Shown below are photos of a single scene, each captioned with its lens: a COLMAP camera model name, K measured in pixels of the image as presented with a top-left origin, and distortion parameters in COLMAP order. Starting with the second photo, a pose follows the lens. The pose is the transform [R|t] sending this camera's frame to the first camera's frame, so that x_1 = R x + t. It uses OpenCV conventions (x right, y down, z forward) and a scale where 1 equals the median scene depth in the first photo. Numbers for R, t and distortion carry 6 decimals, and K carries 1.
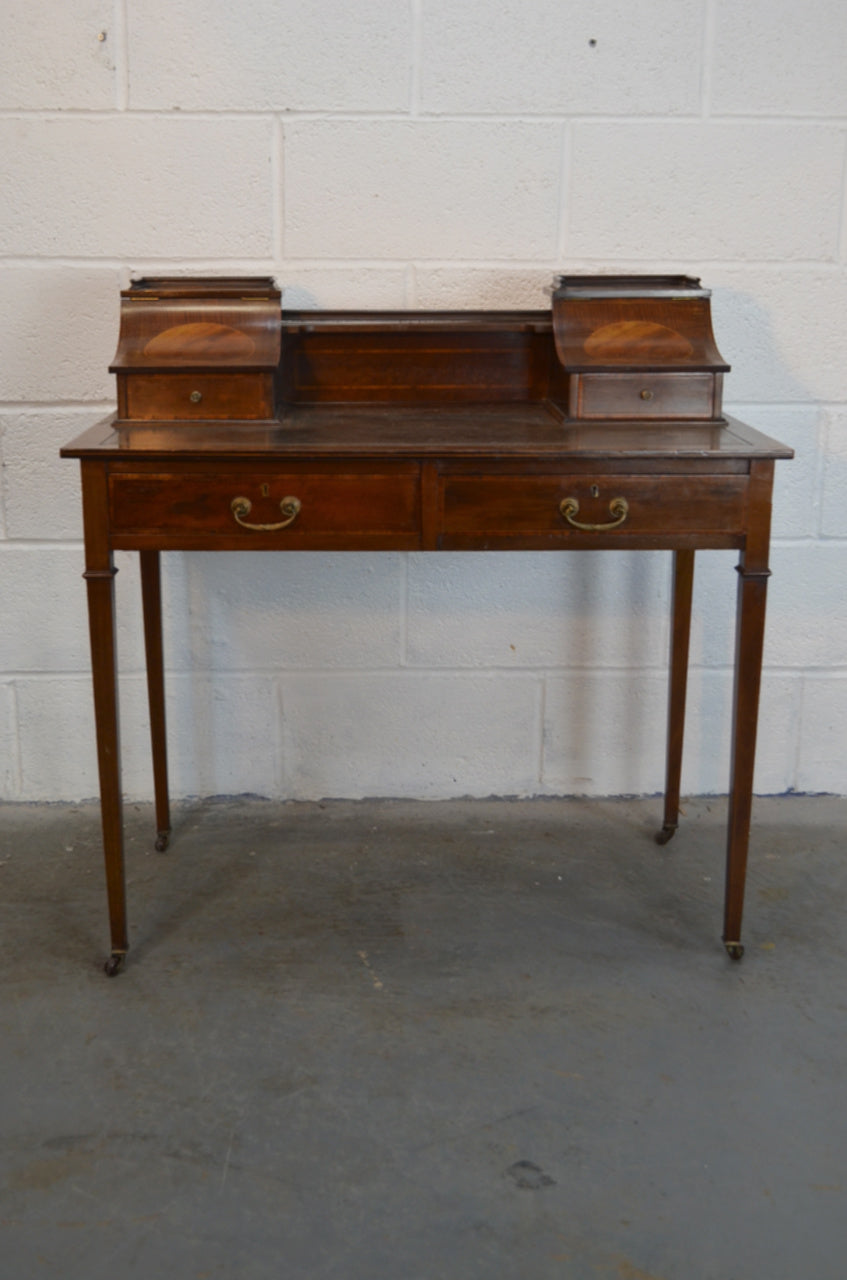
lens RADIAL K [[1548.6, 0, 423.5], [0, 1548.6, 640.0], [0, 0, 1]] dist [-0.012469, -0.000870]
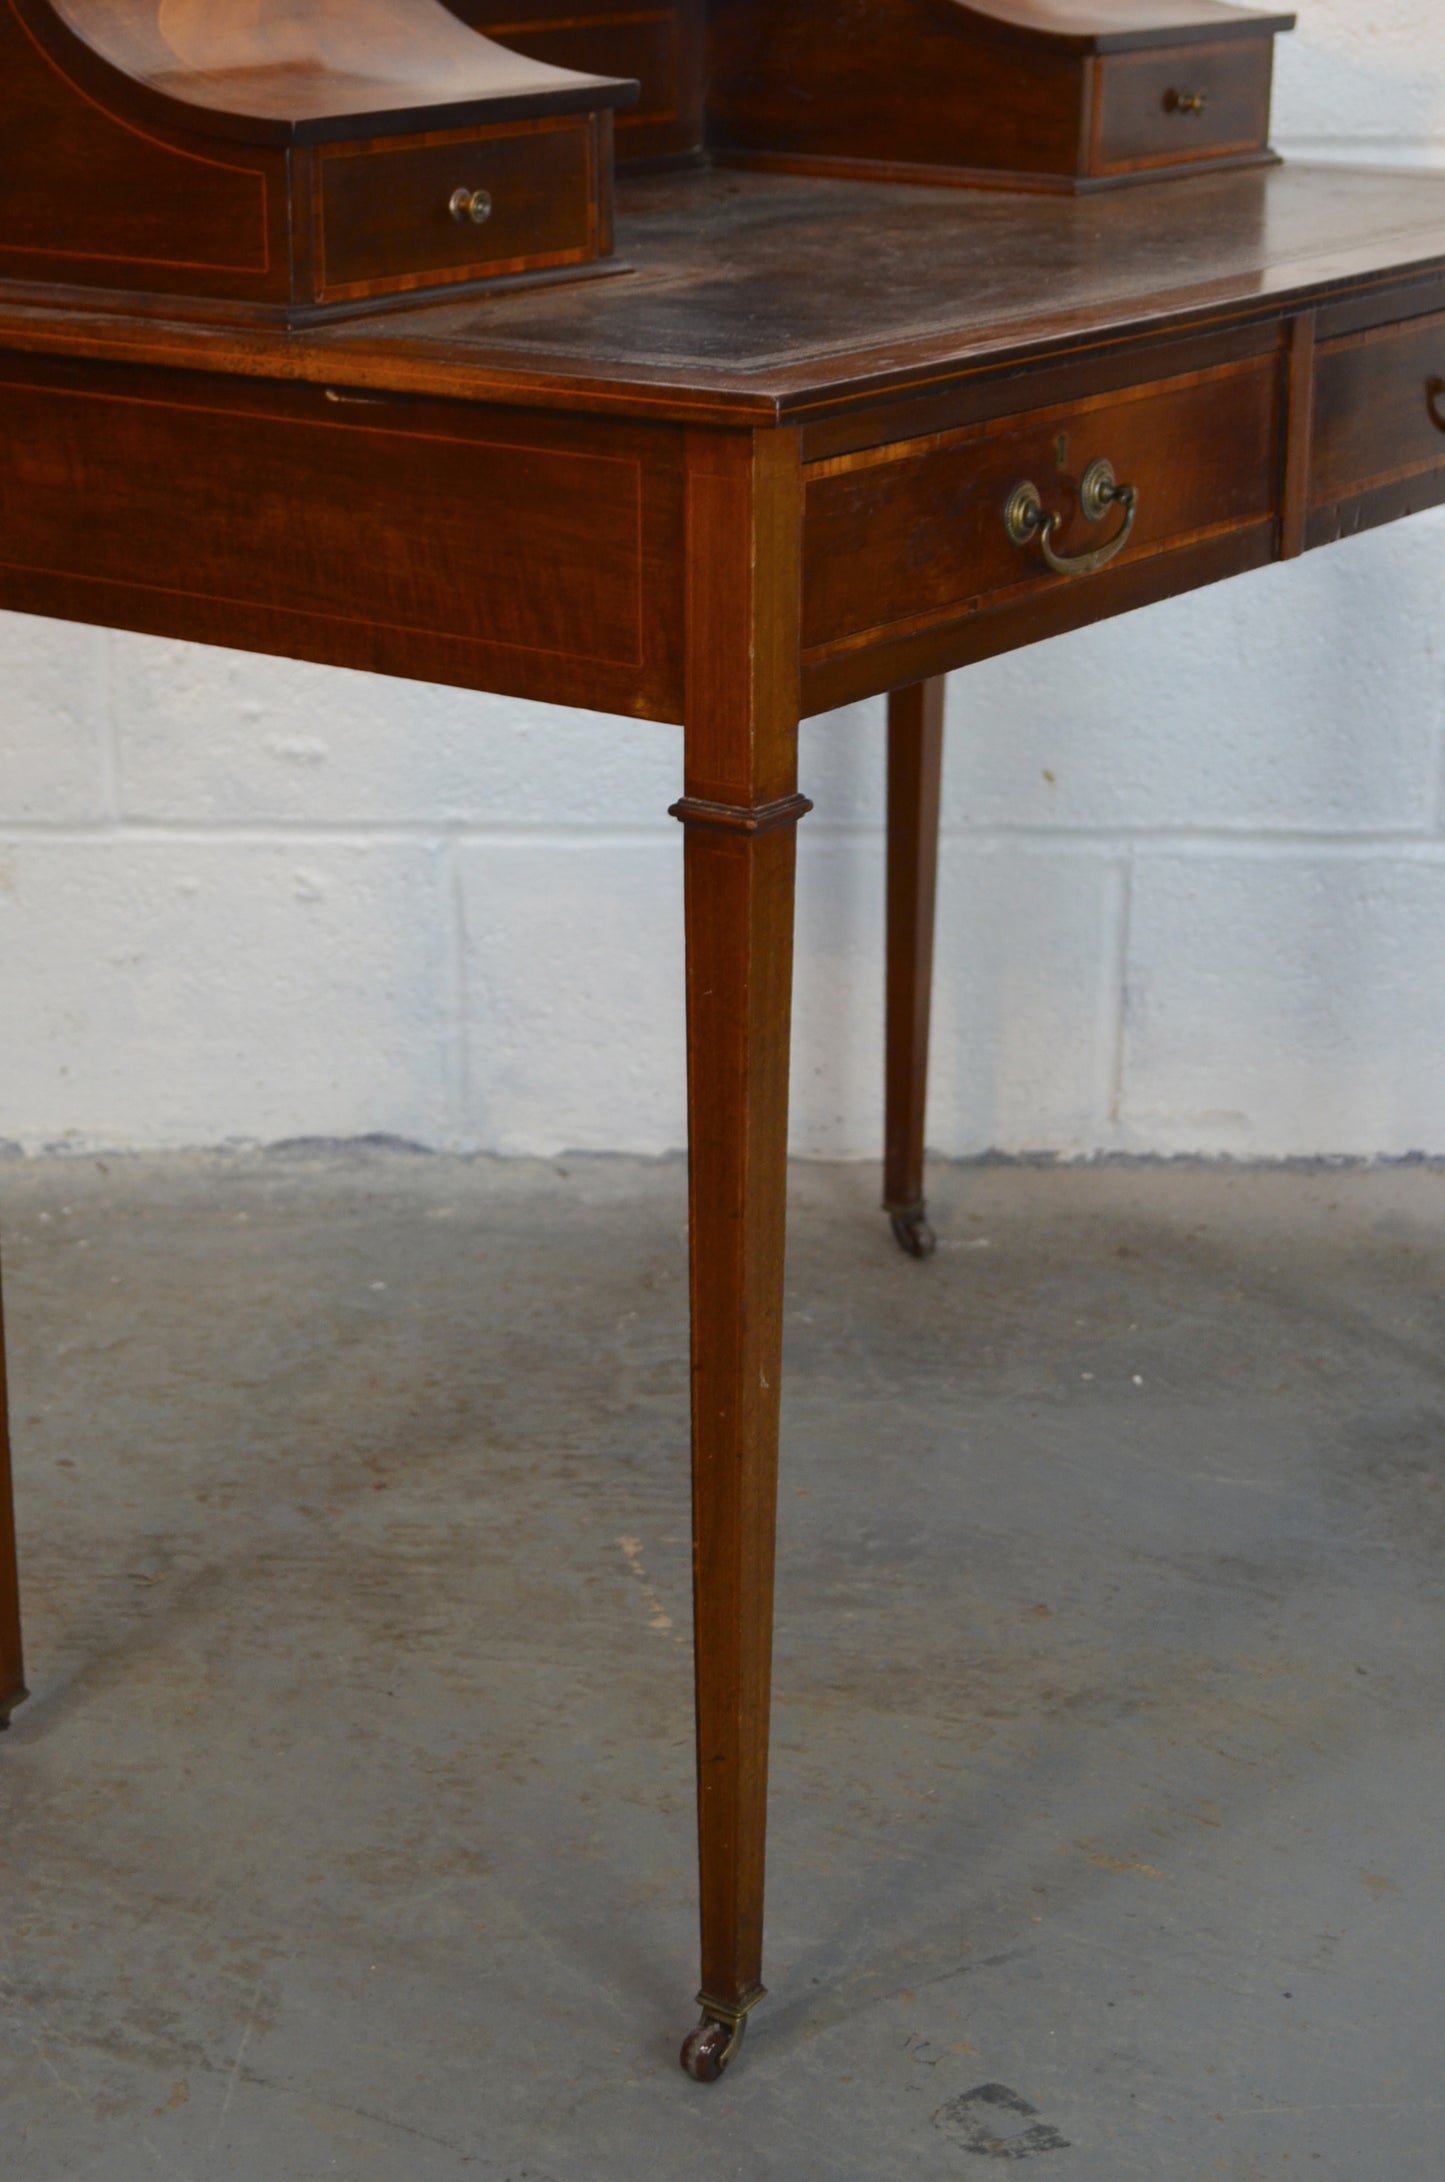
lens RADIAL K [[3716.1, 0, 722.5], [0, 3716.1, 1091.0], [0, 0, 1]] dist [-0.005805, 0.014564]
pose [[0.998435, 0.017689, -0.053060, 0.028883], [-0.013095, 0.996234, 0.085708, 0.004777], [0.054376, -0.084879, 0.994906, 0.056780]]
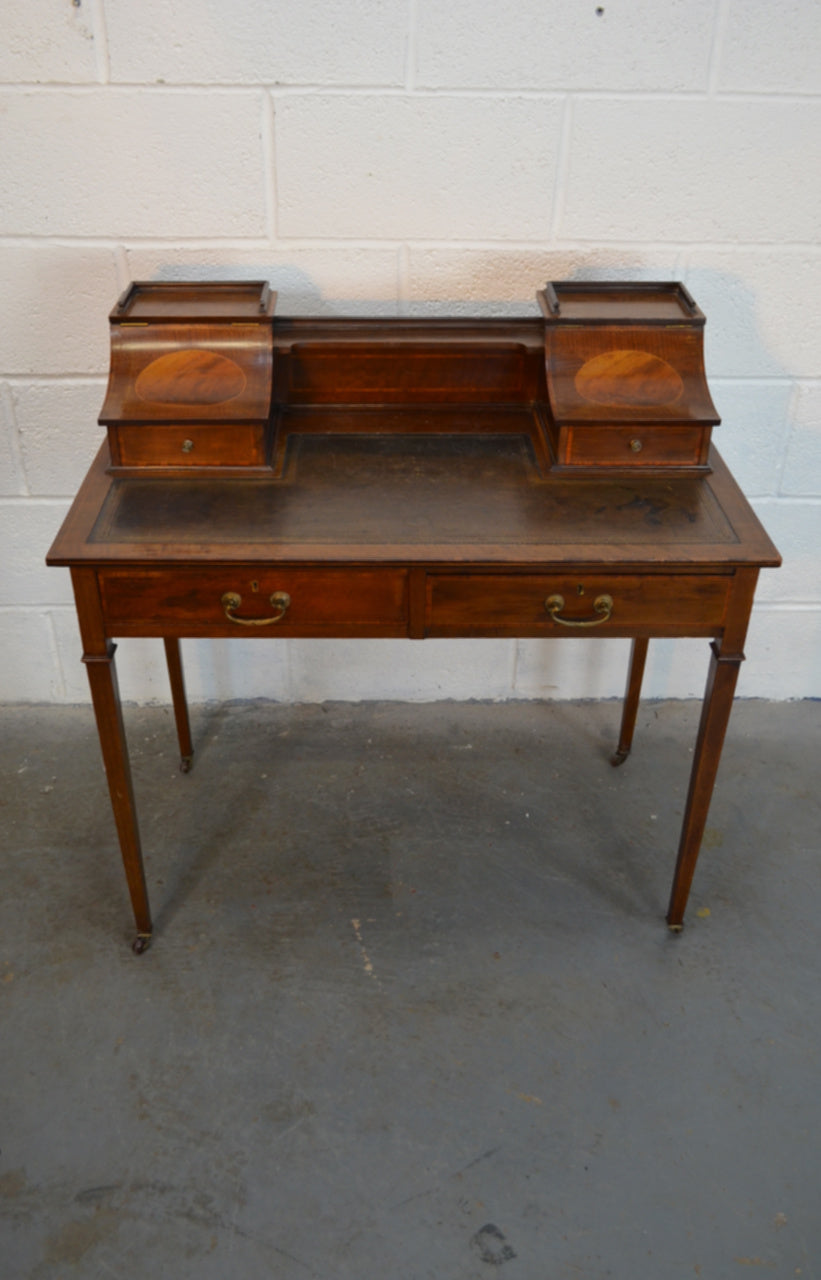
lens RADIAL K [[1140.3, 0, 421.6], [0, 1140.3, 637.5], [0, 0, 1]] dist [-0.019419, -0.003918]
pose [[0.999903, 0.013291, 0.004230, 0.003142], [-0.013947, 0.949452, 0.313602, -0.236883], [0.000152, -0.313631, 0.949545, 0.223972]]
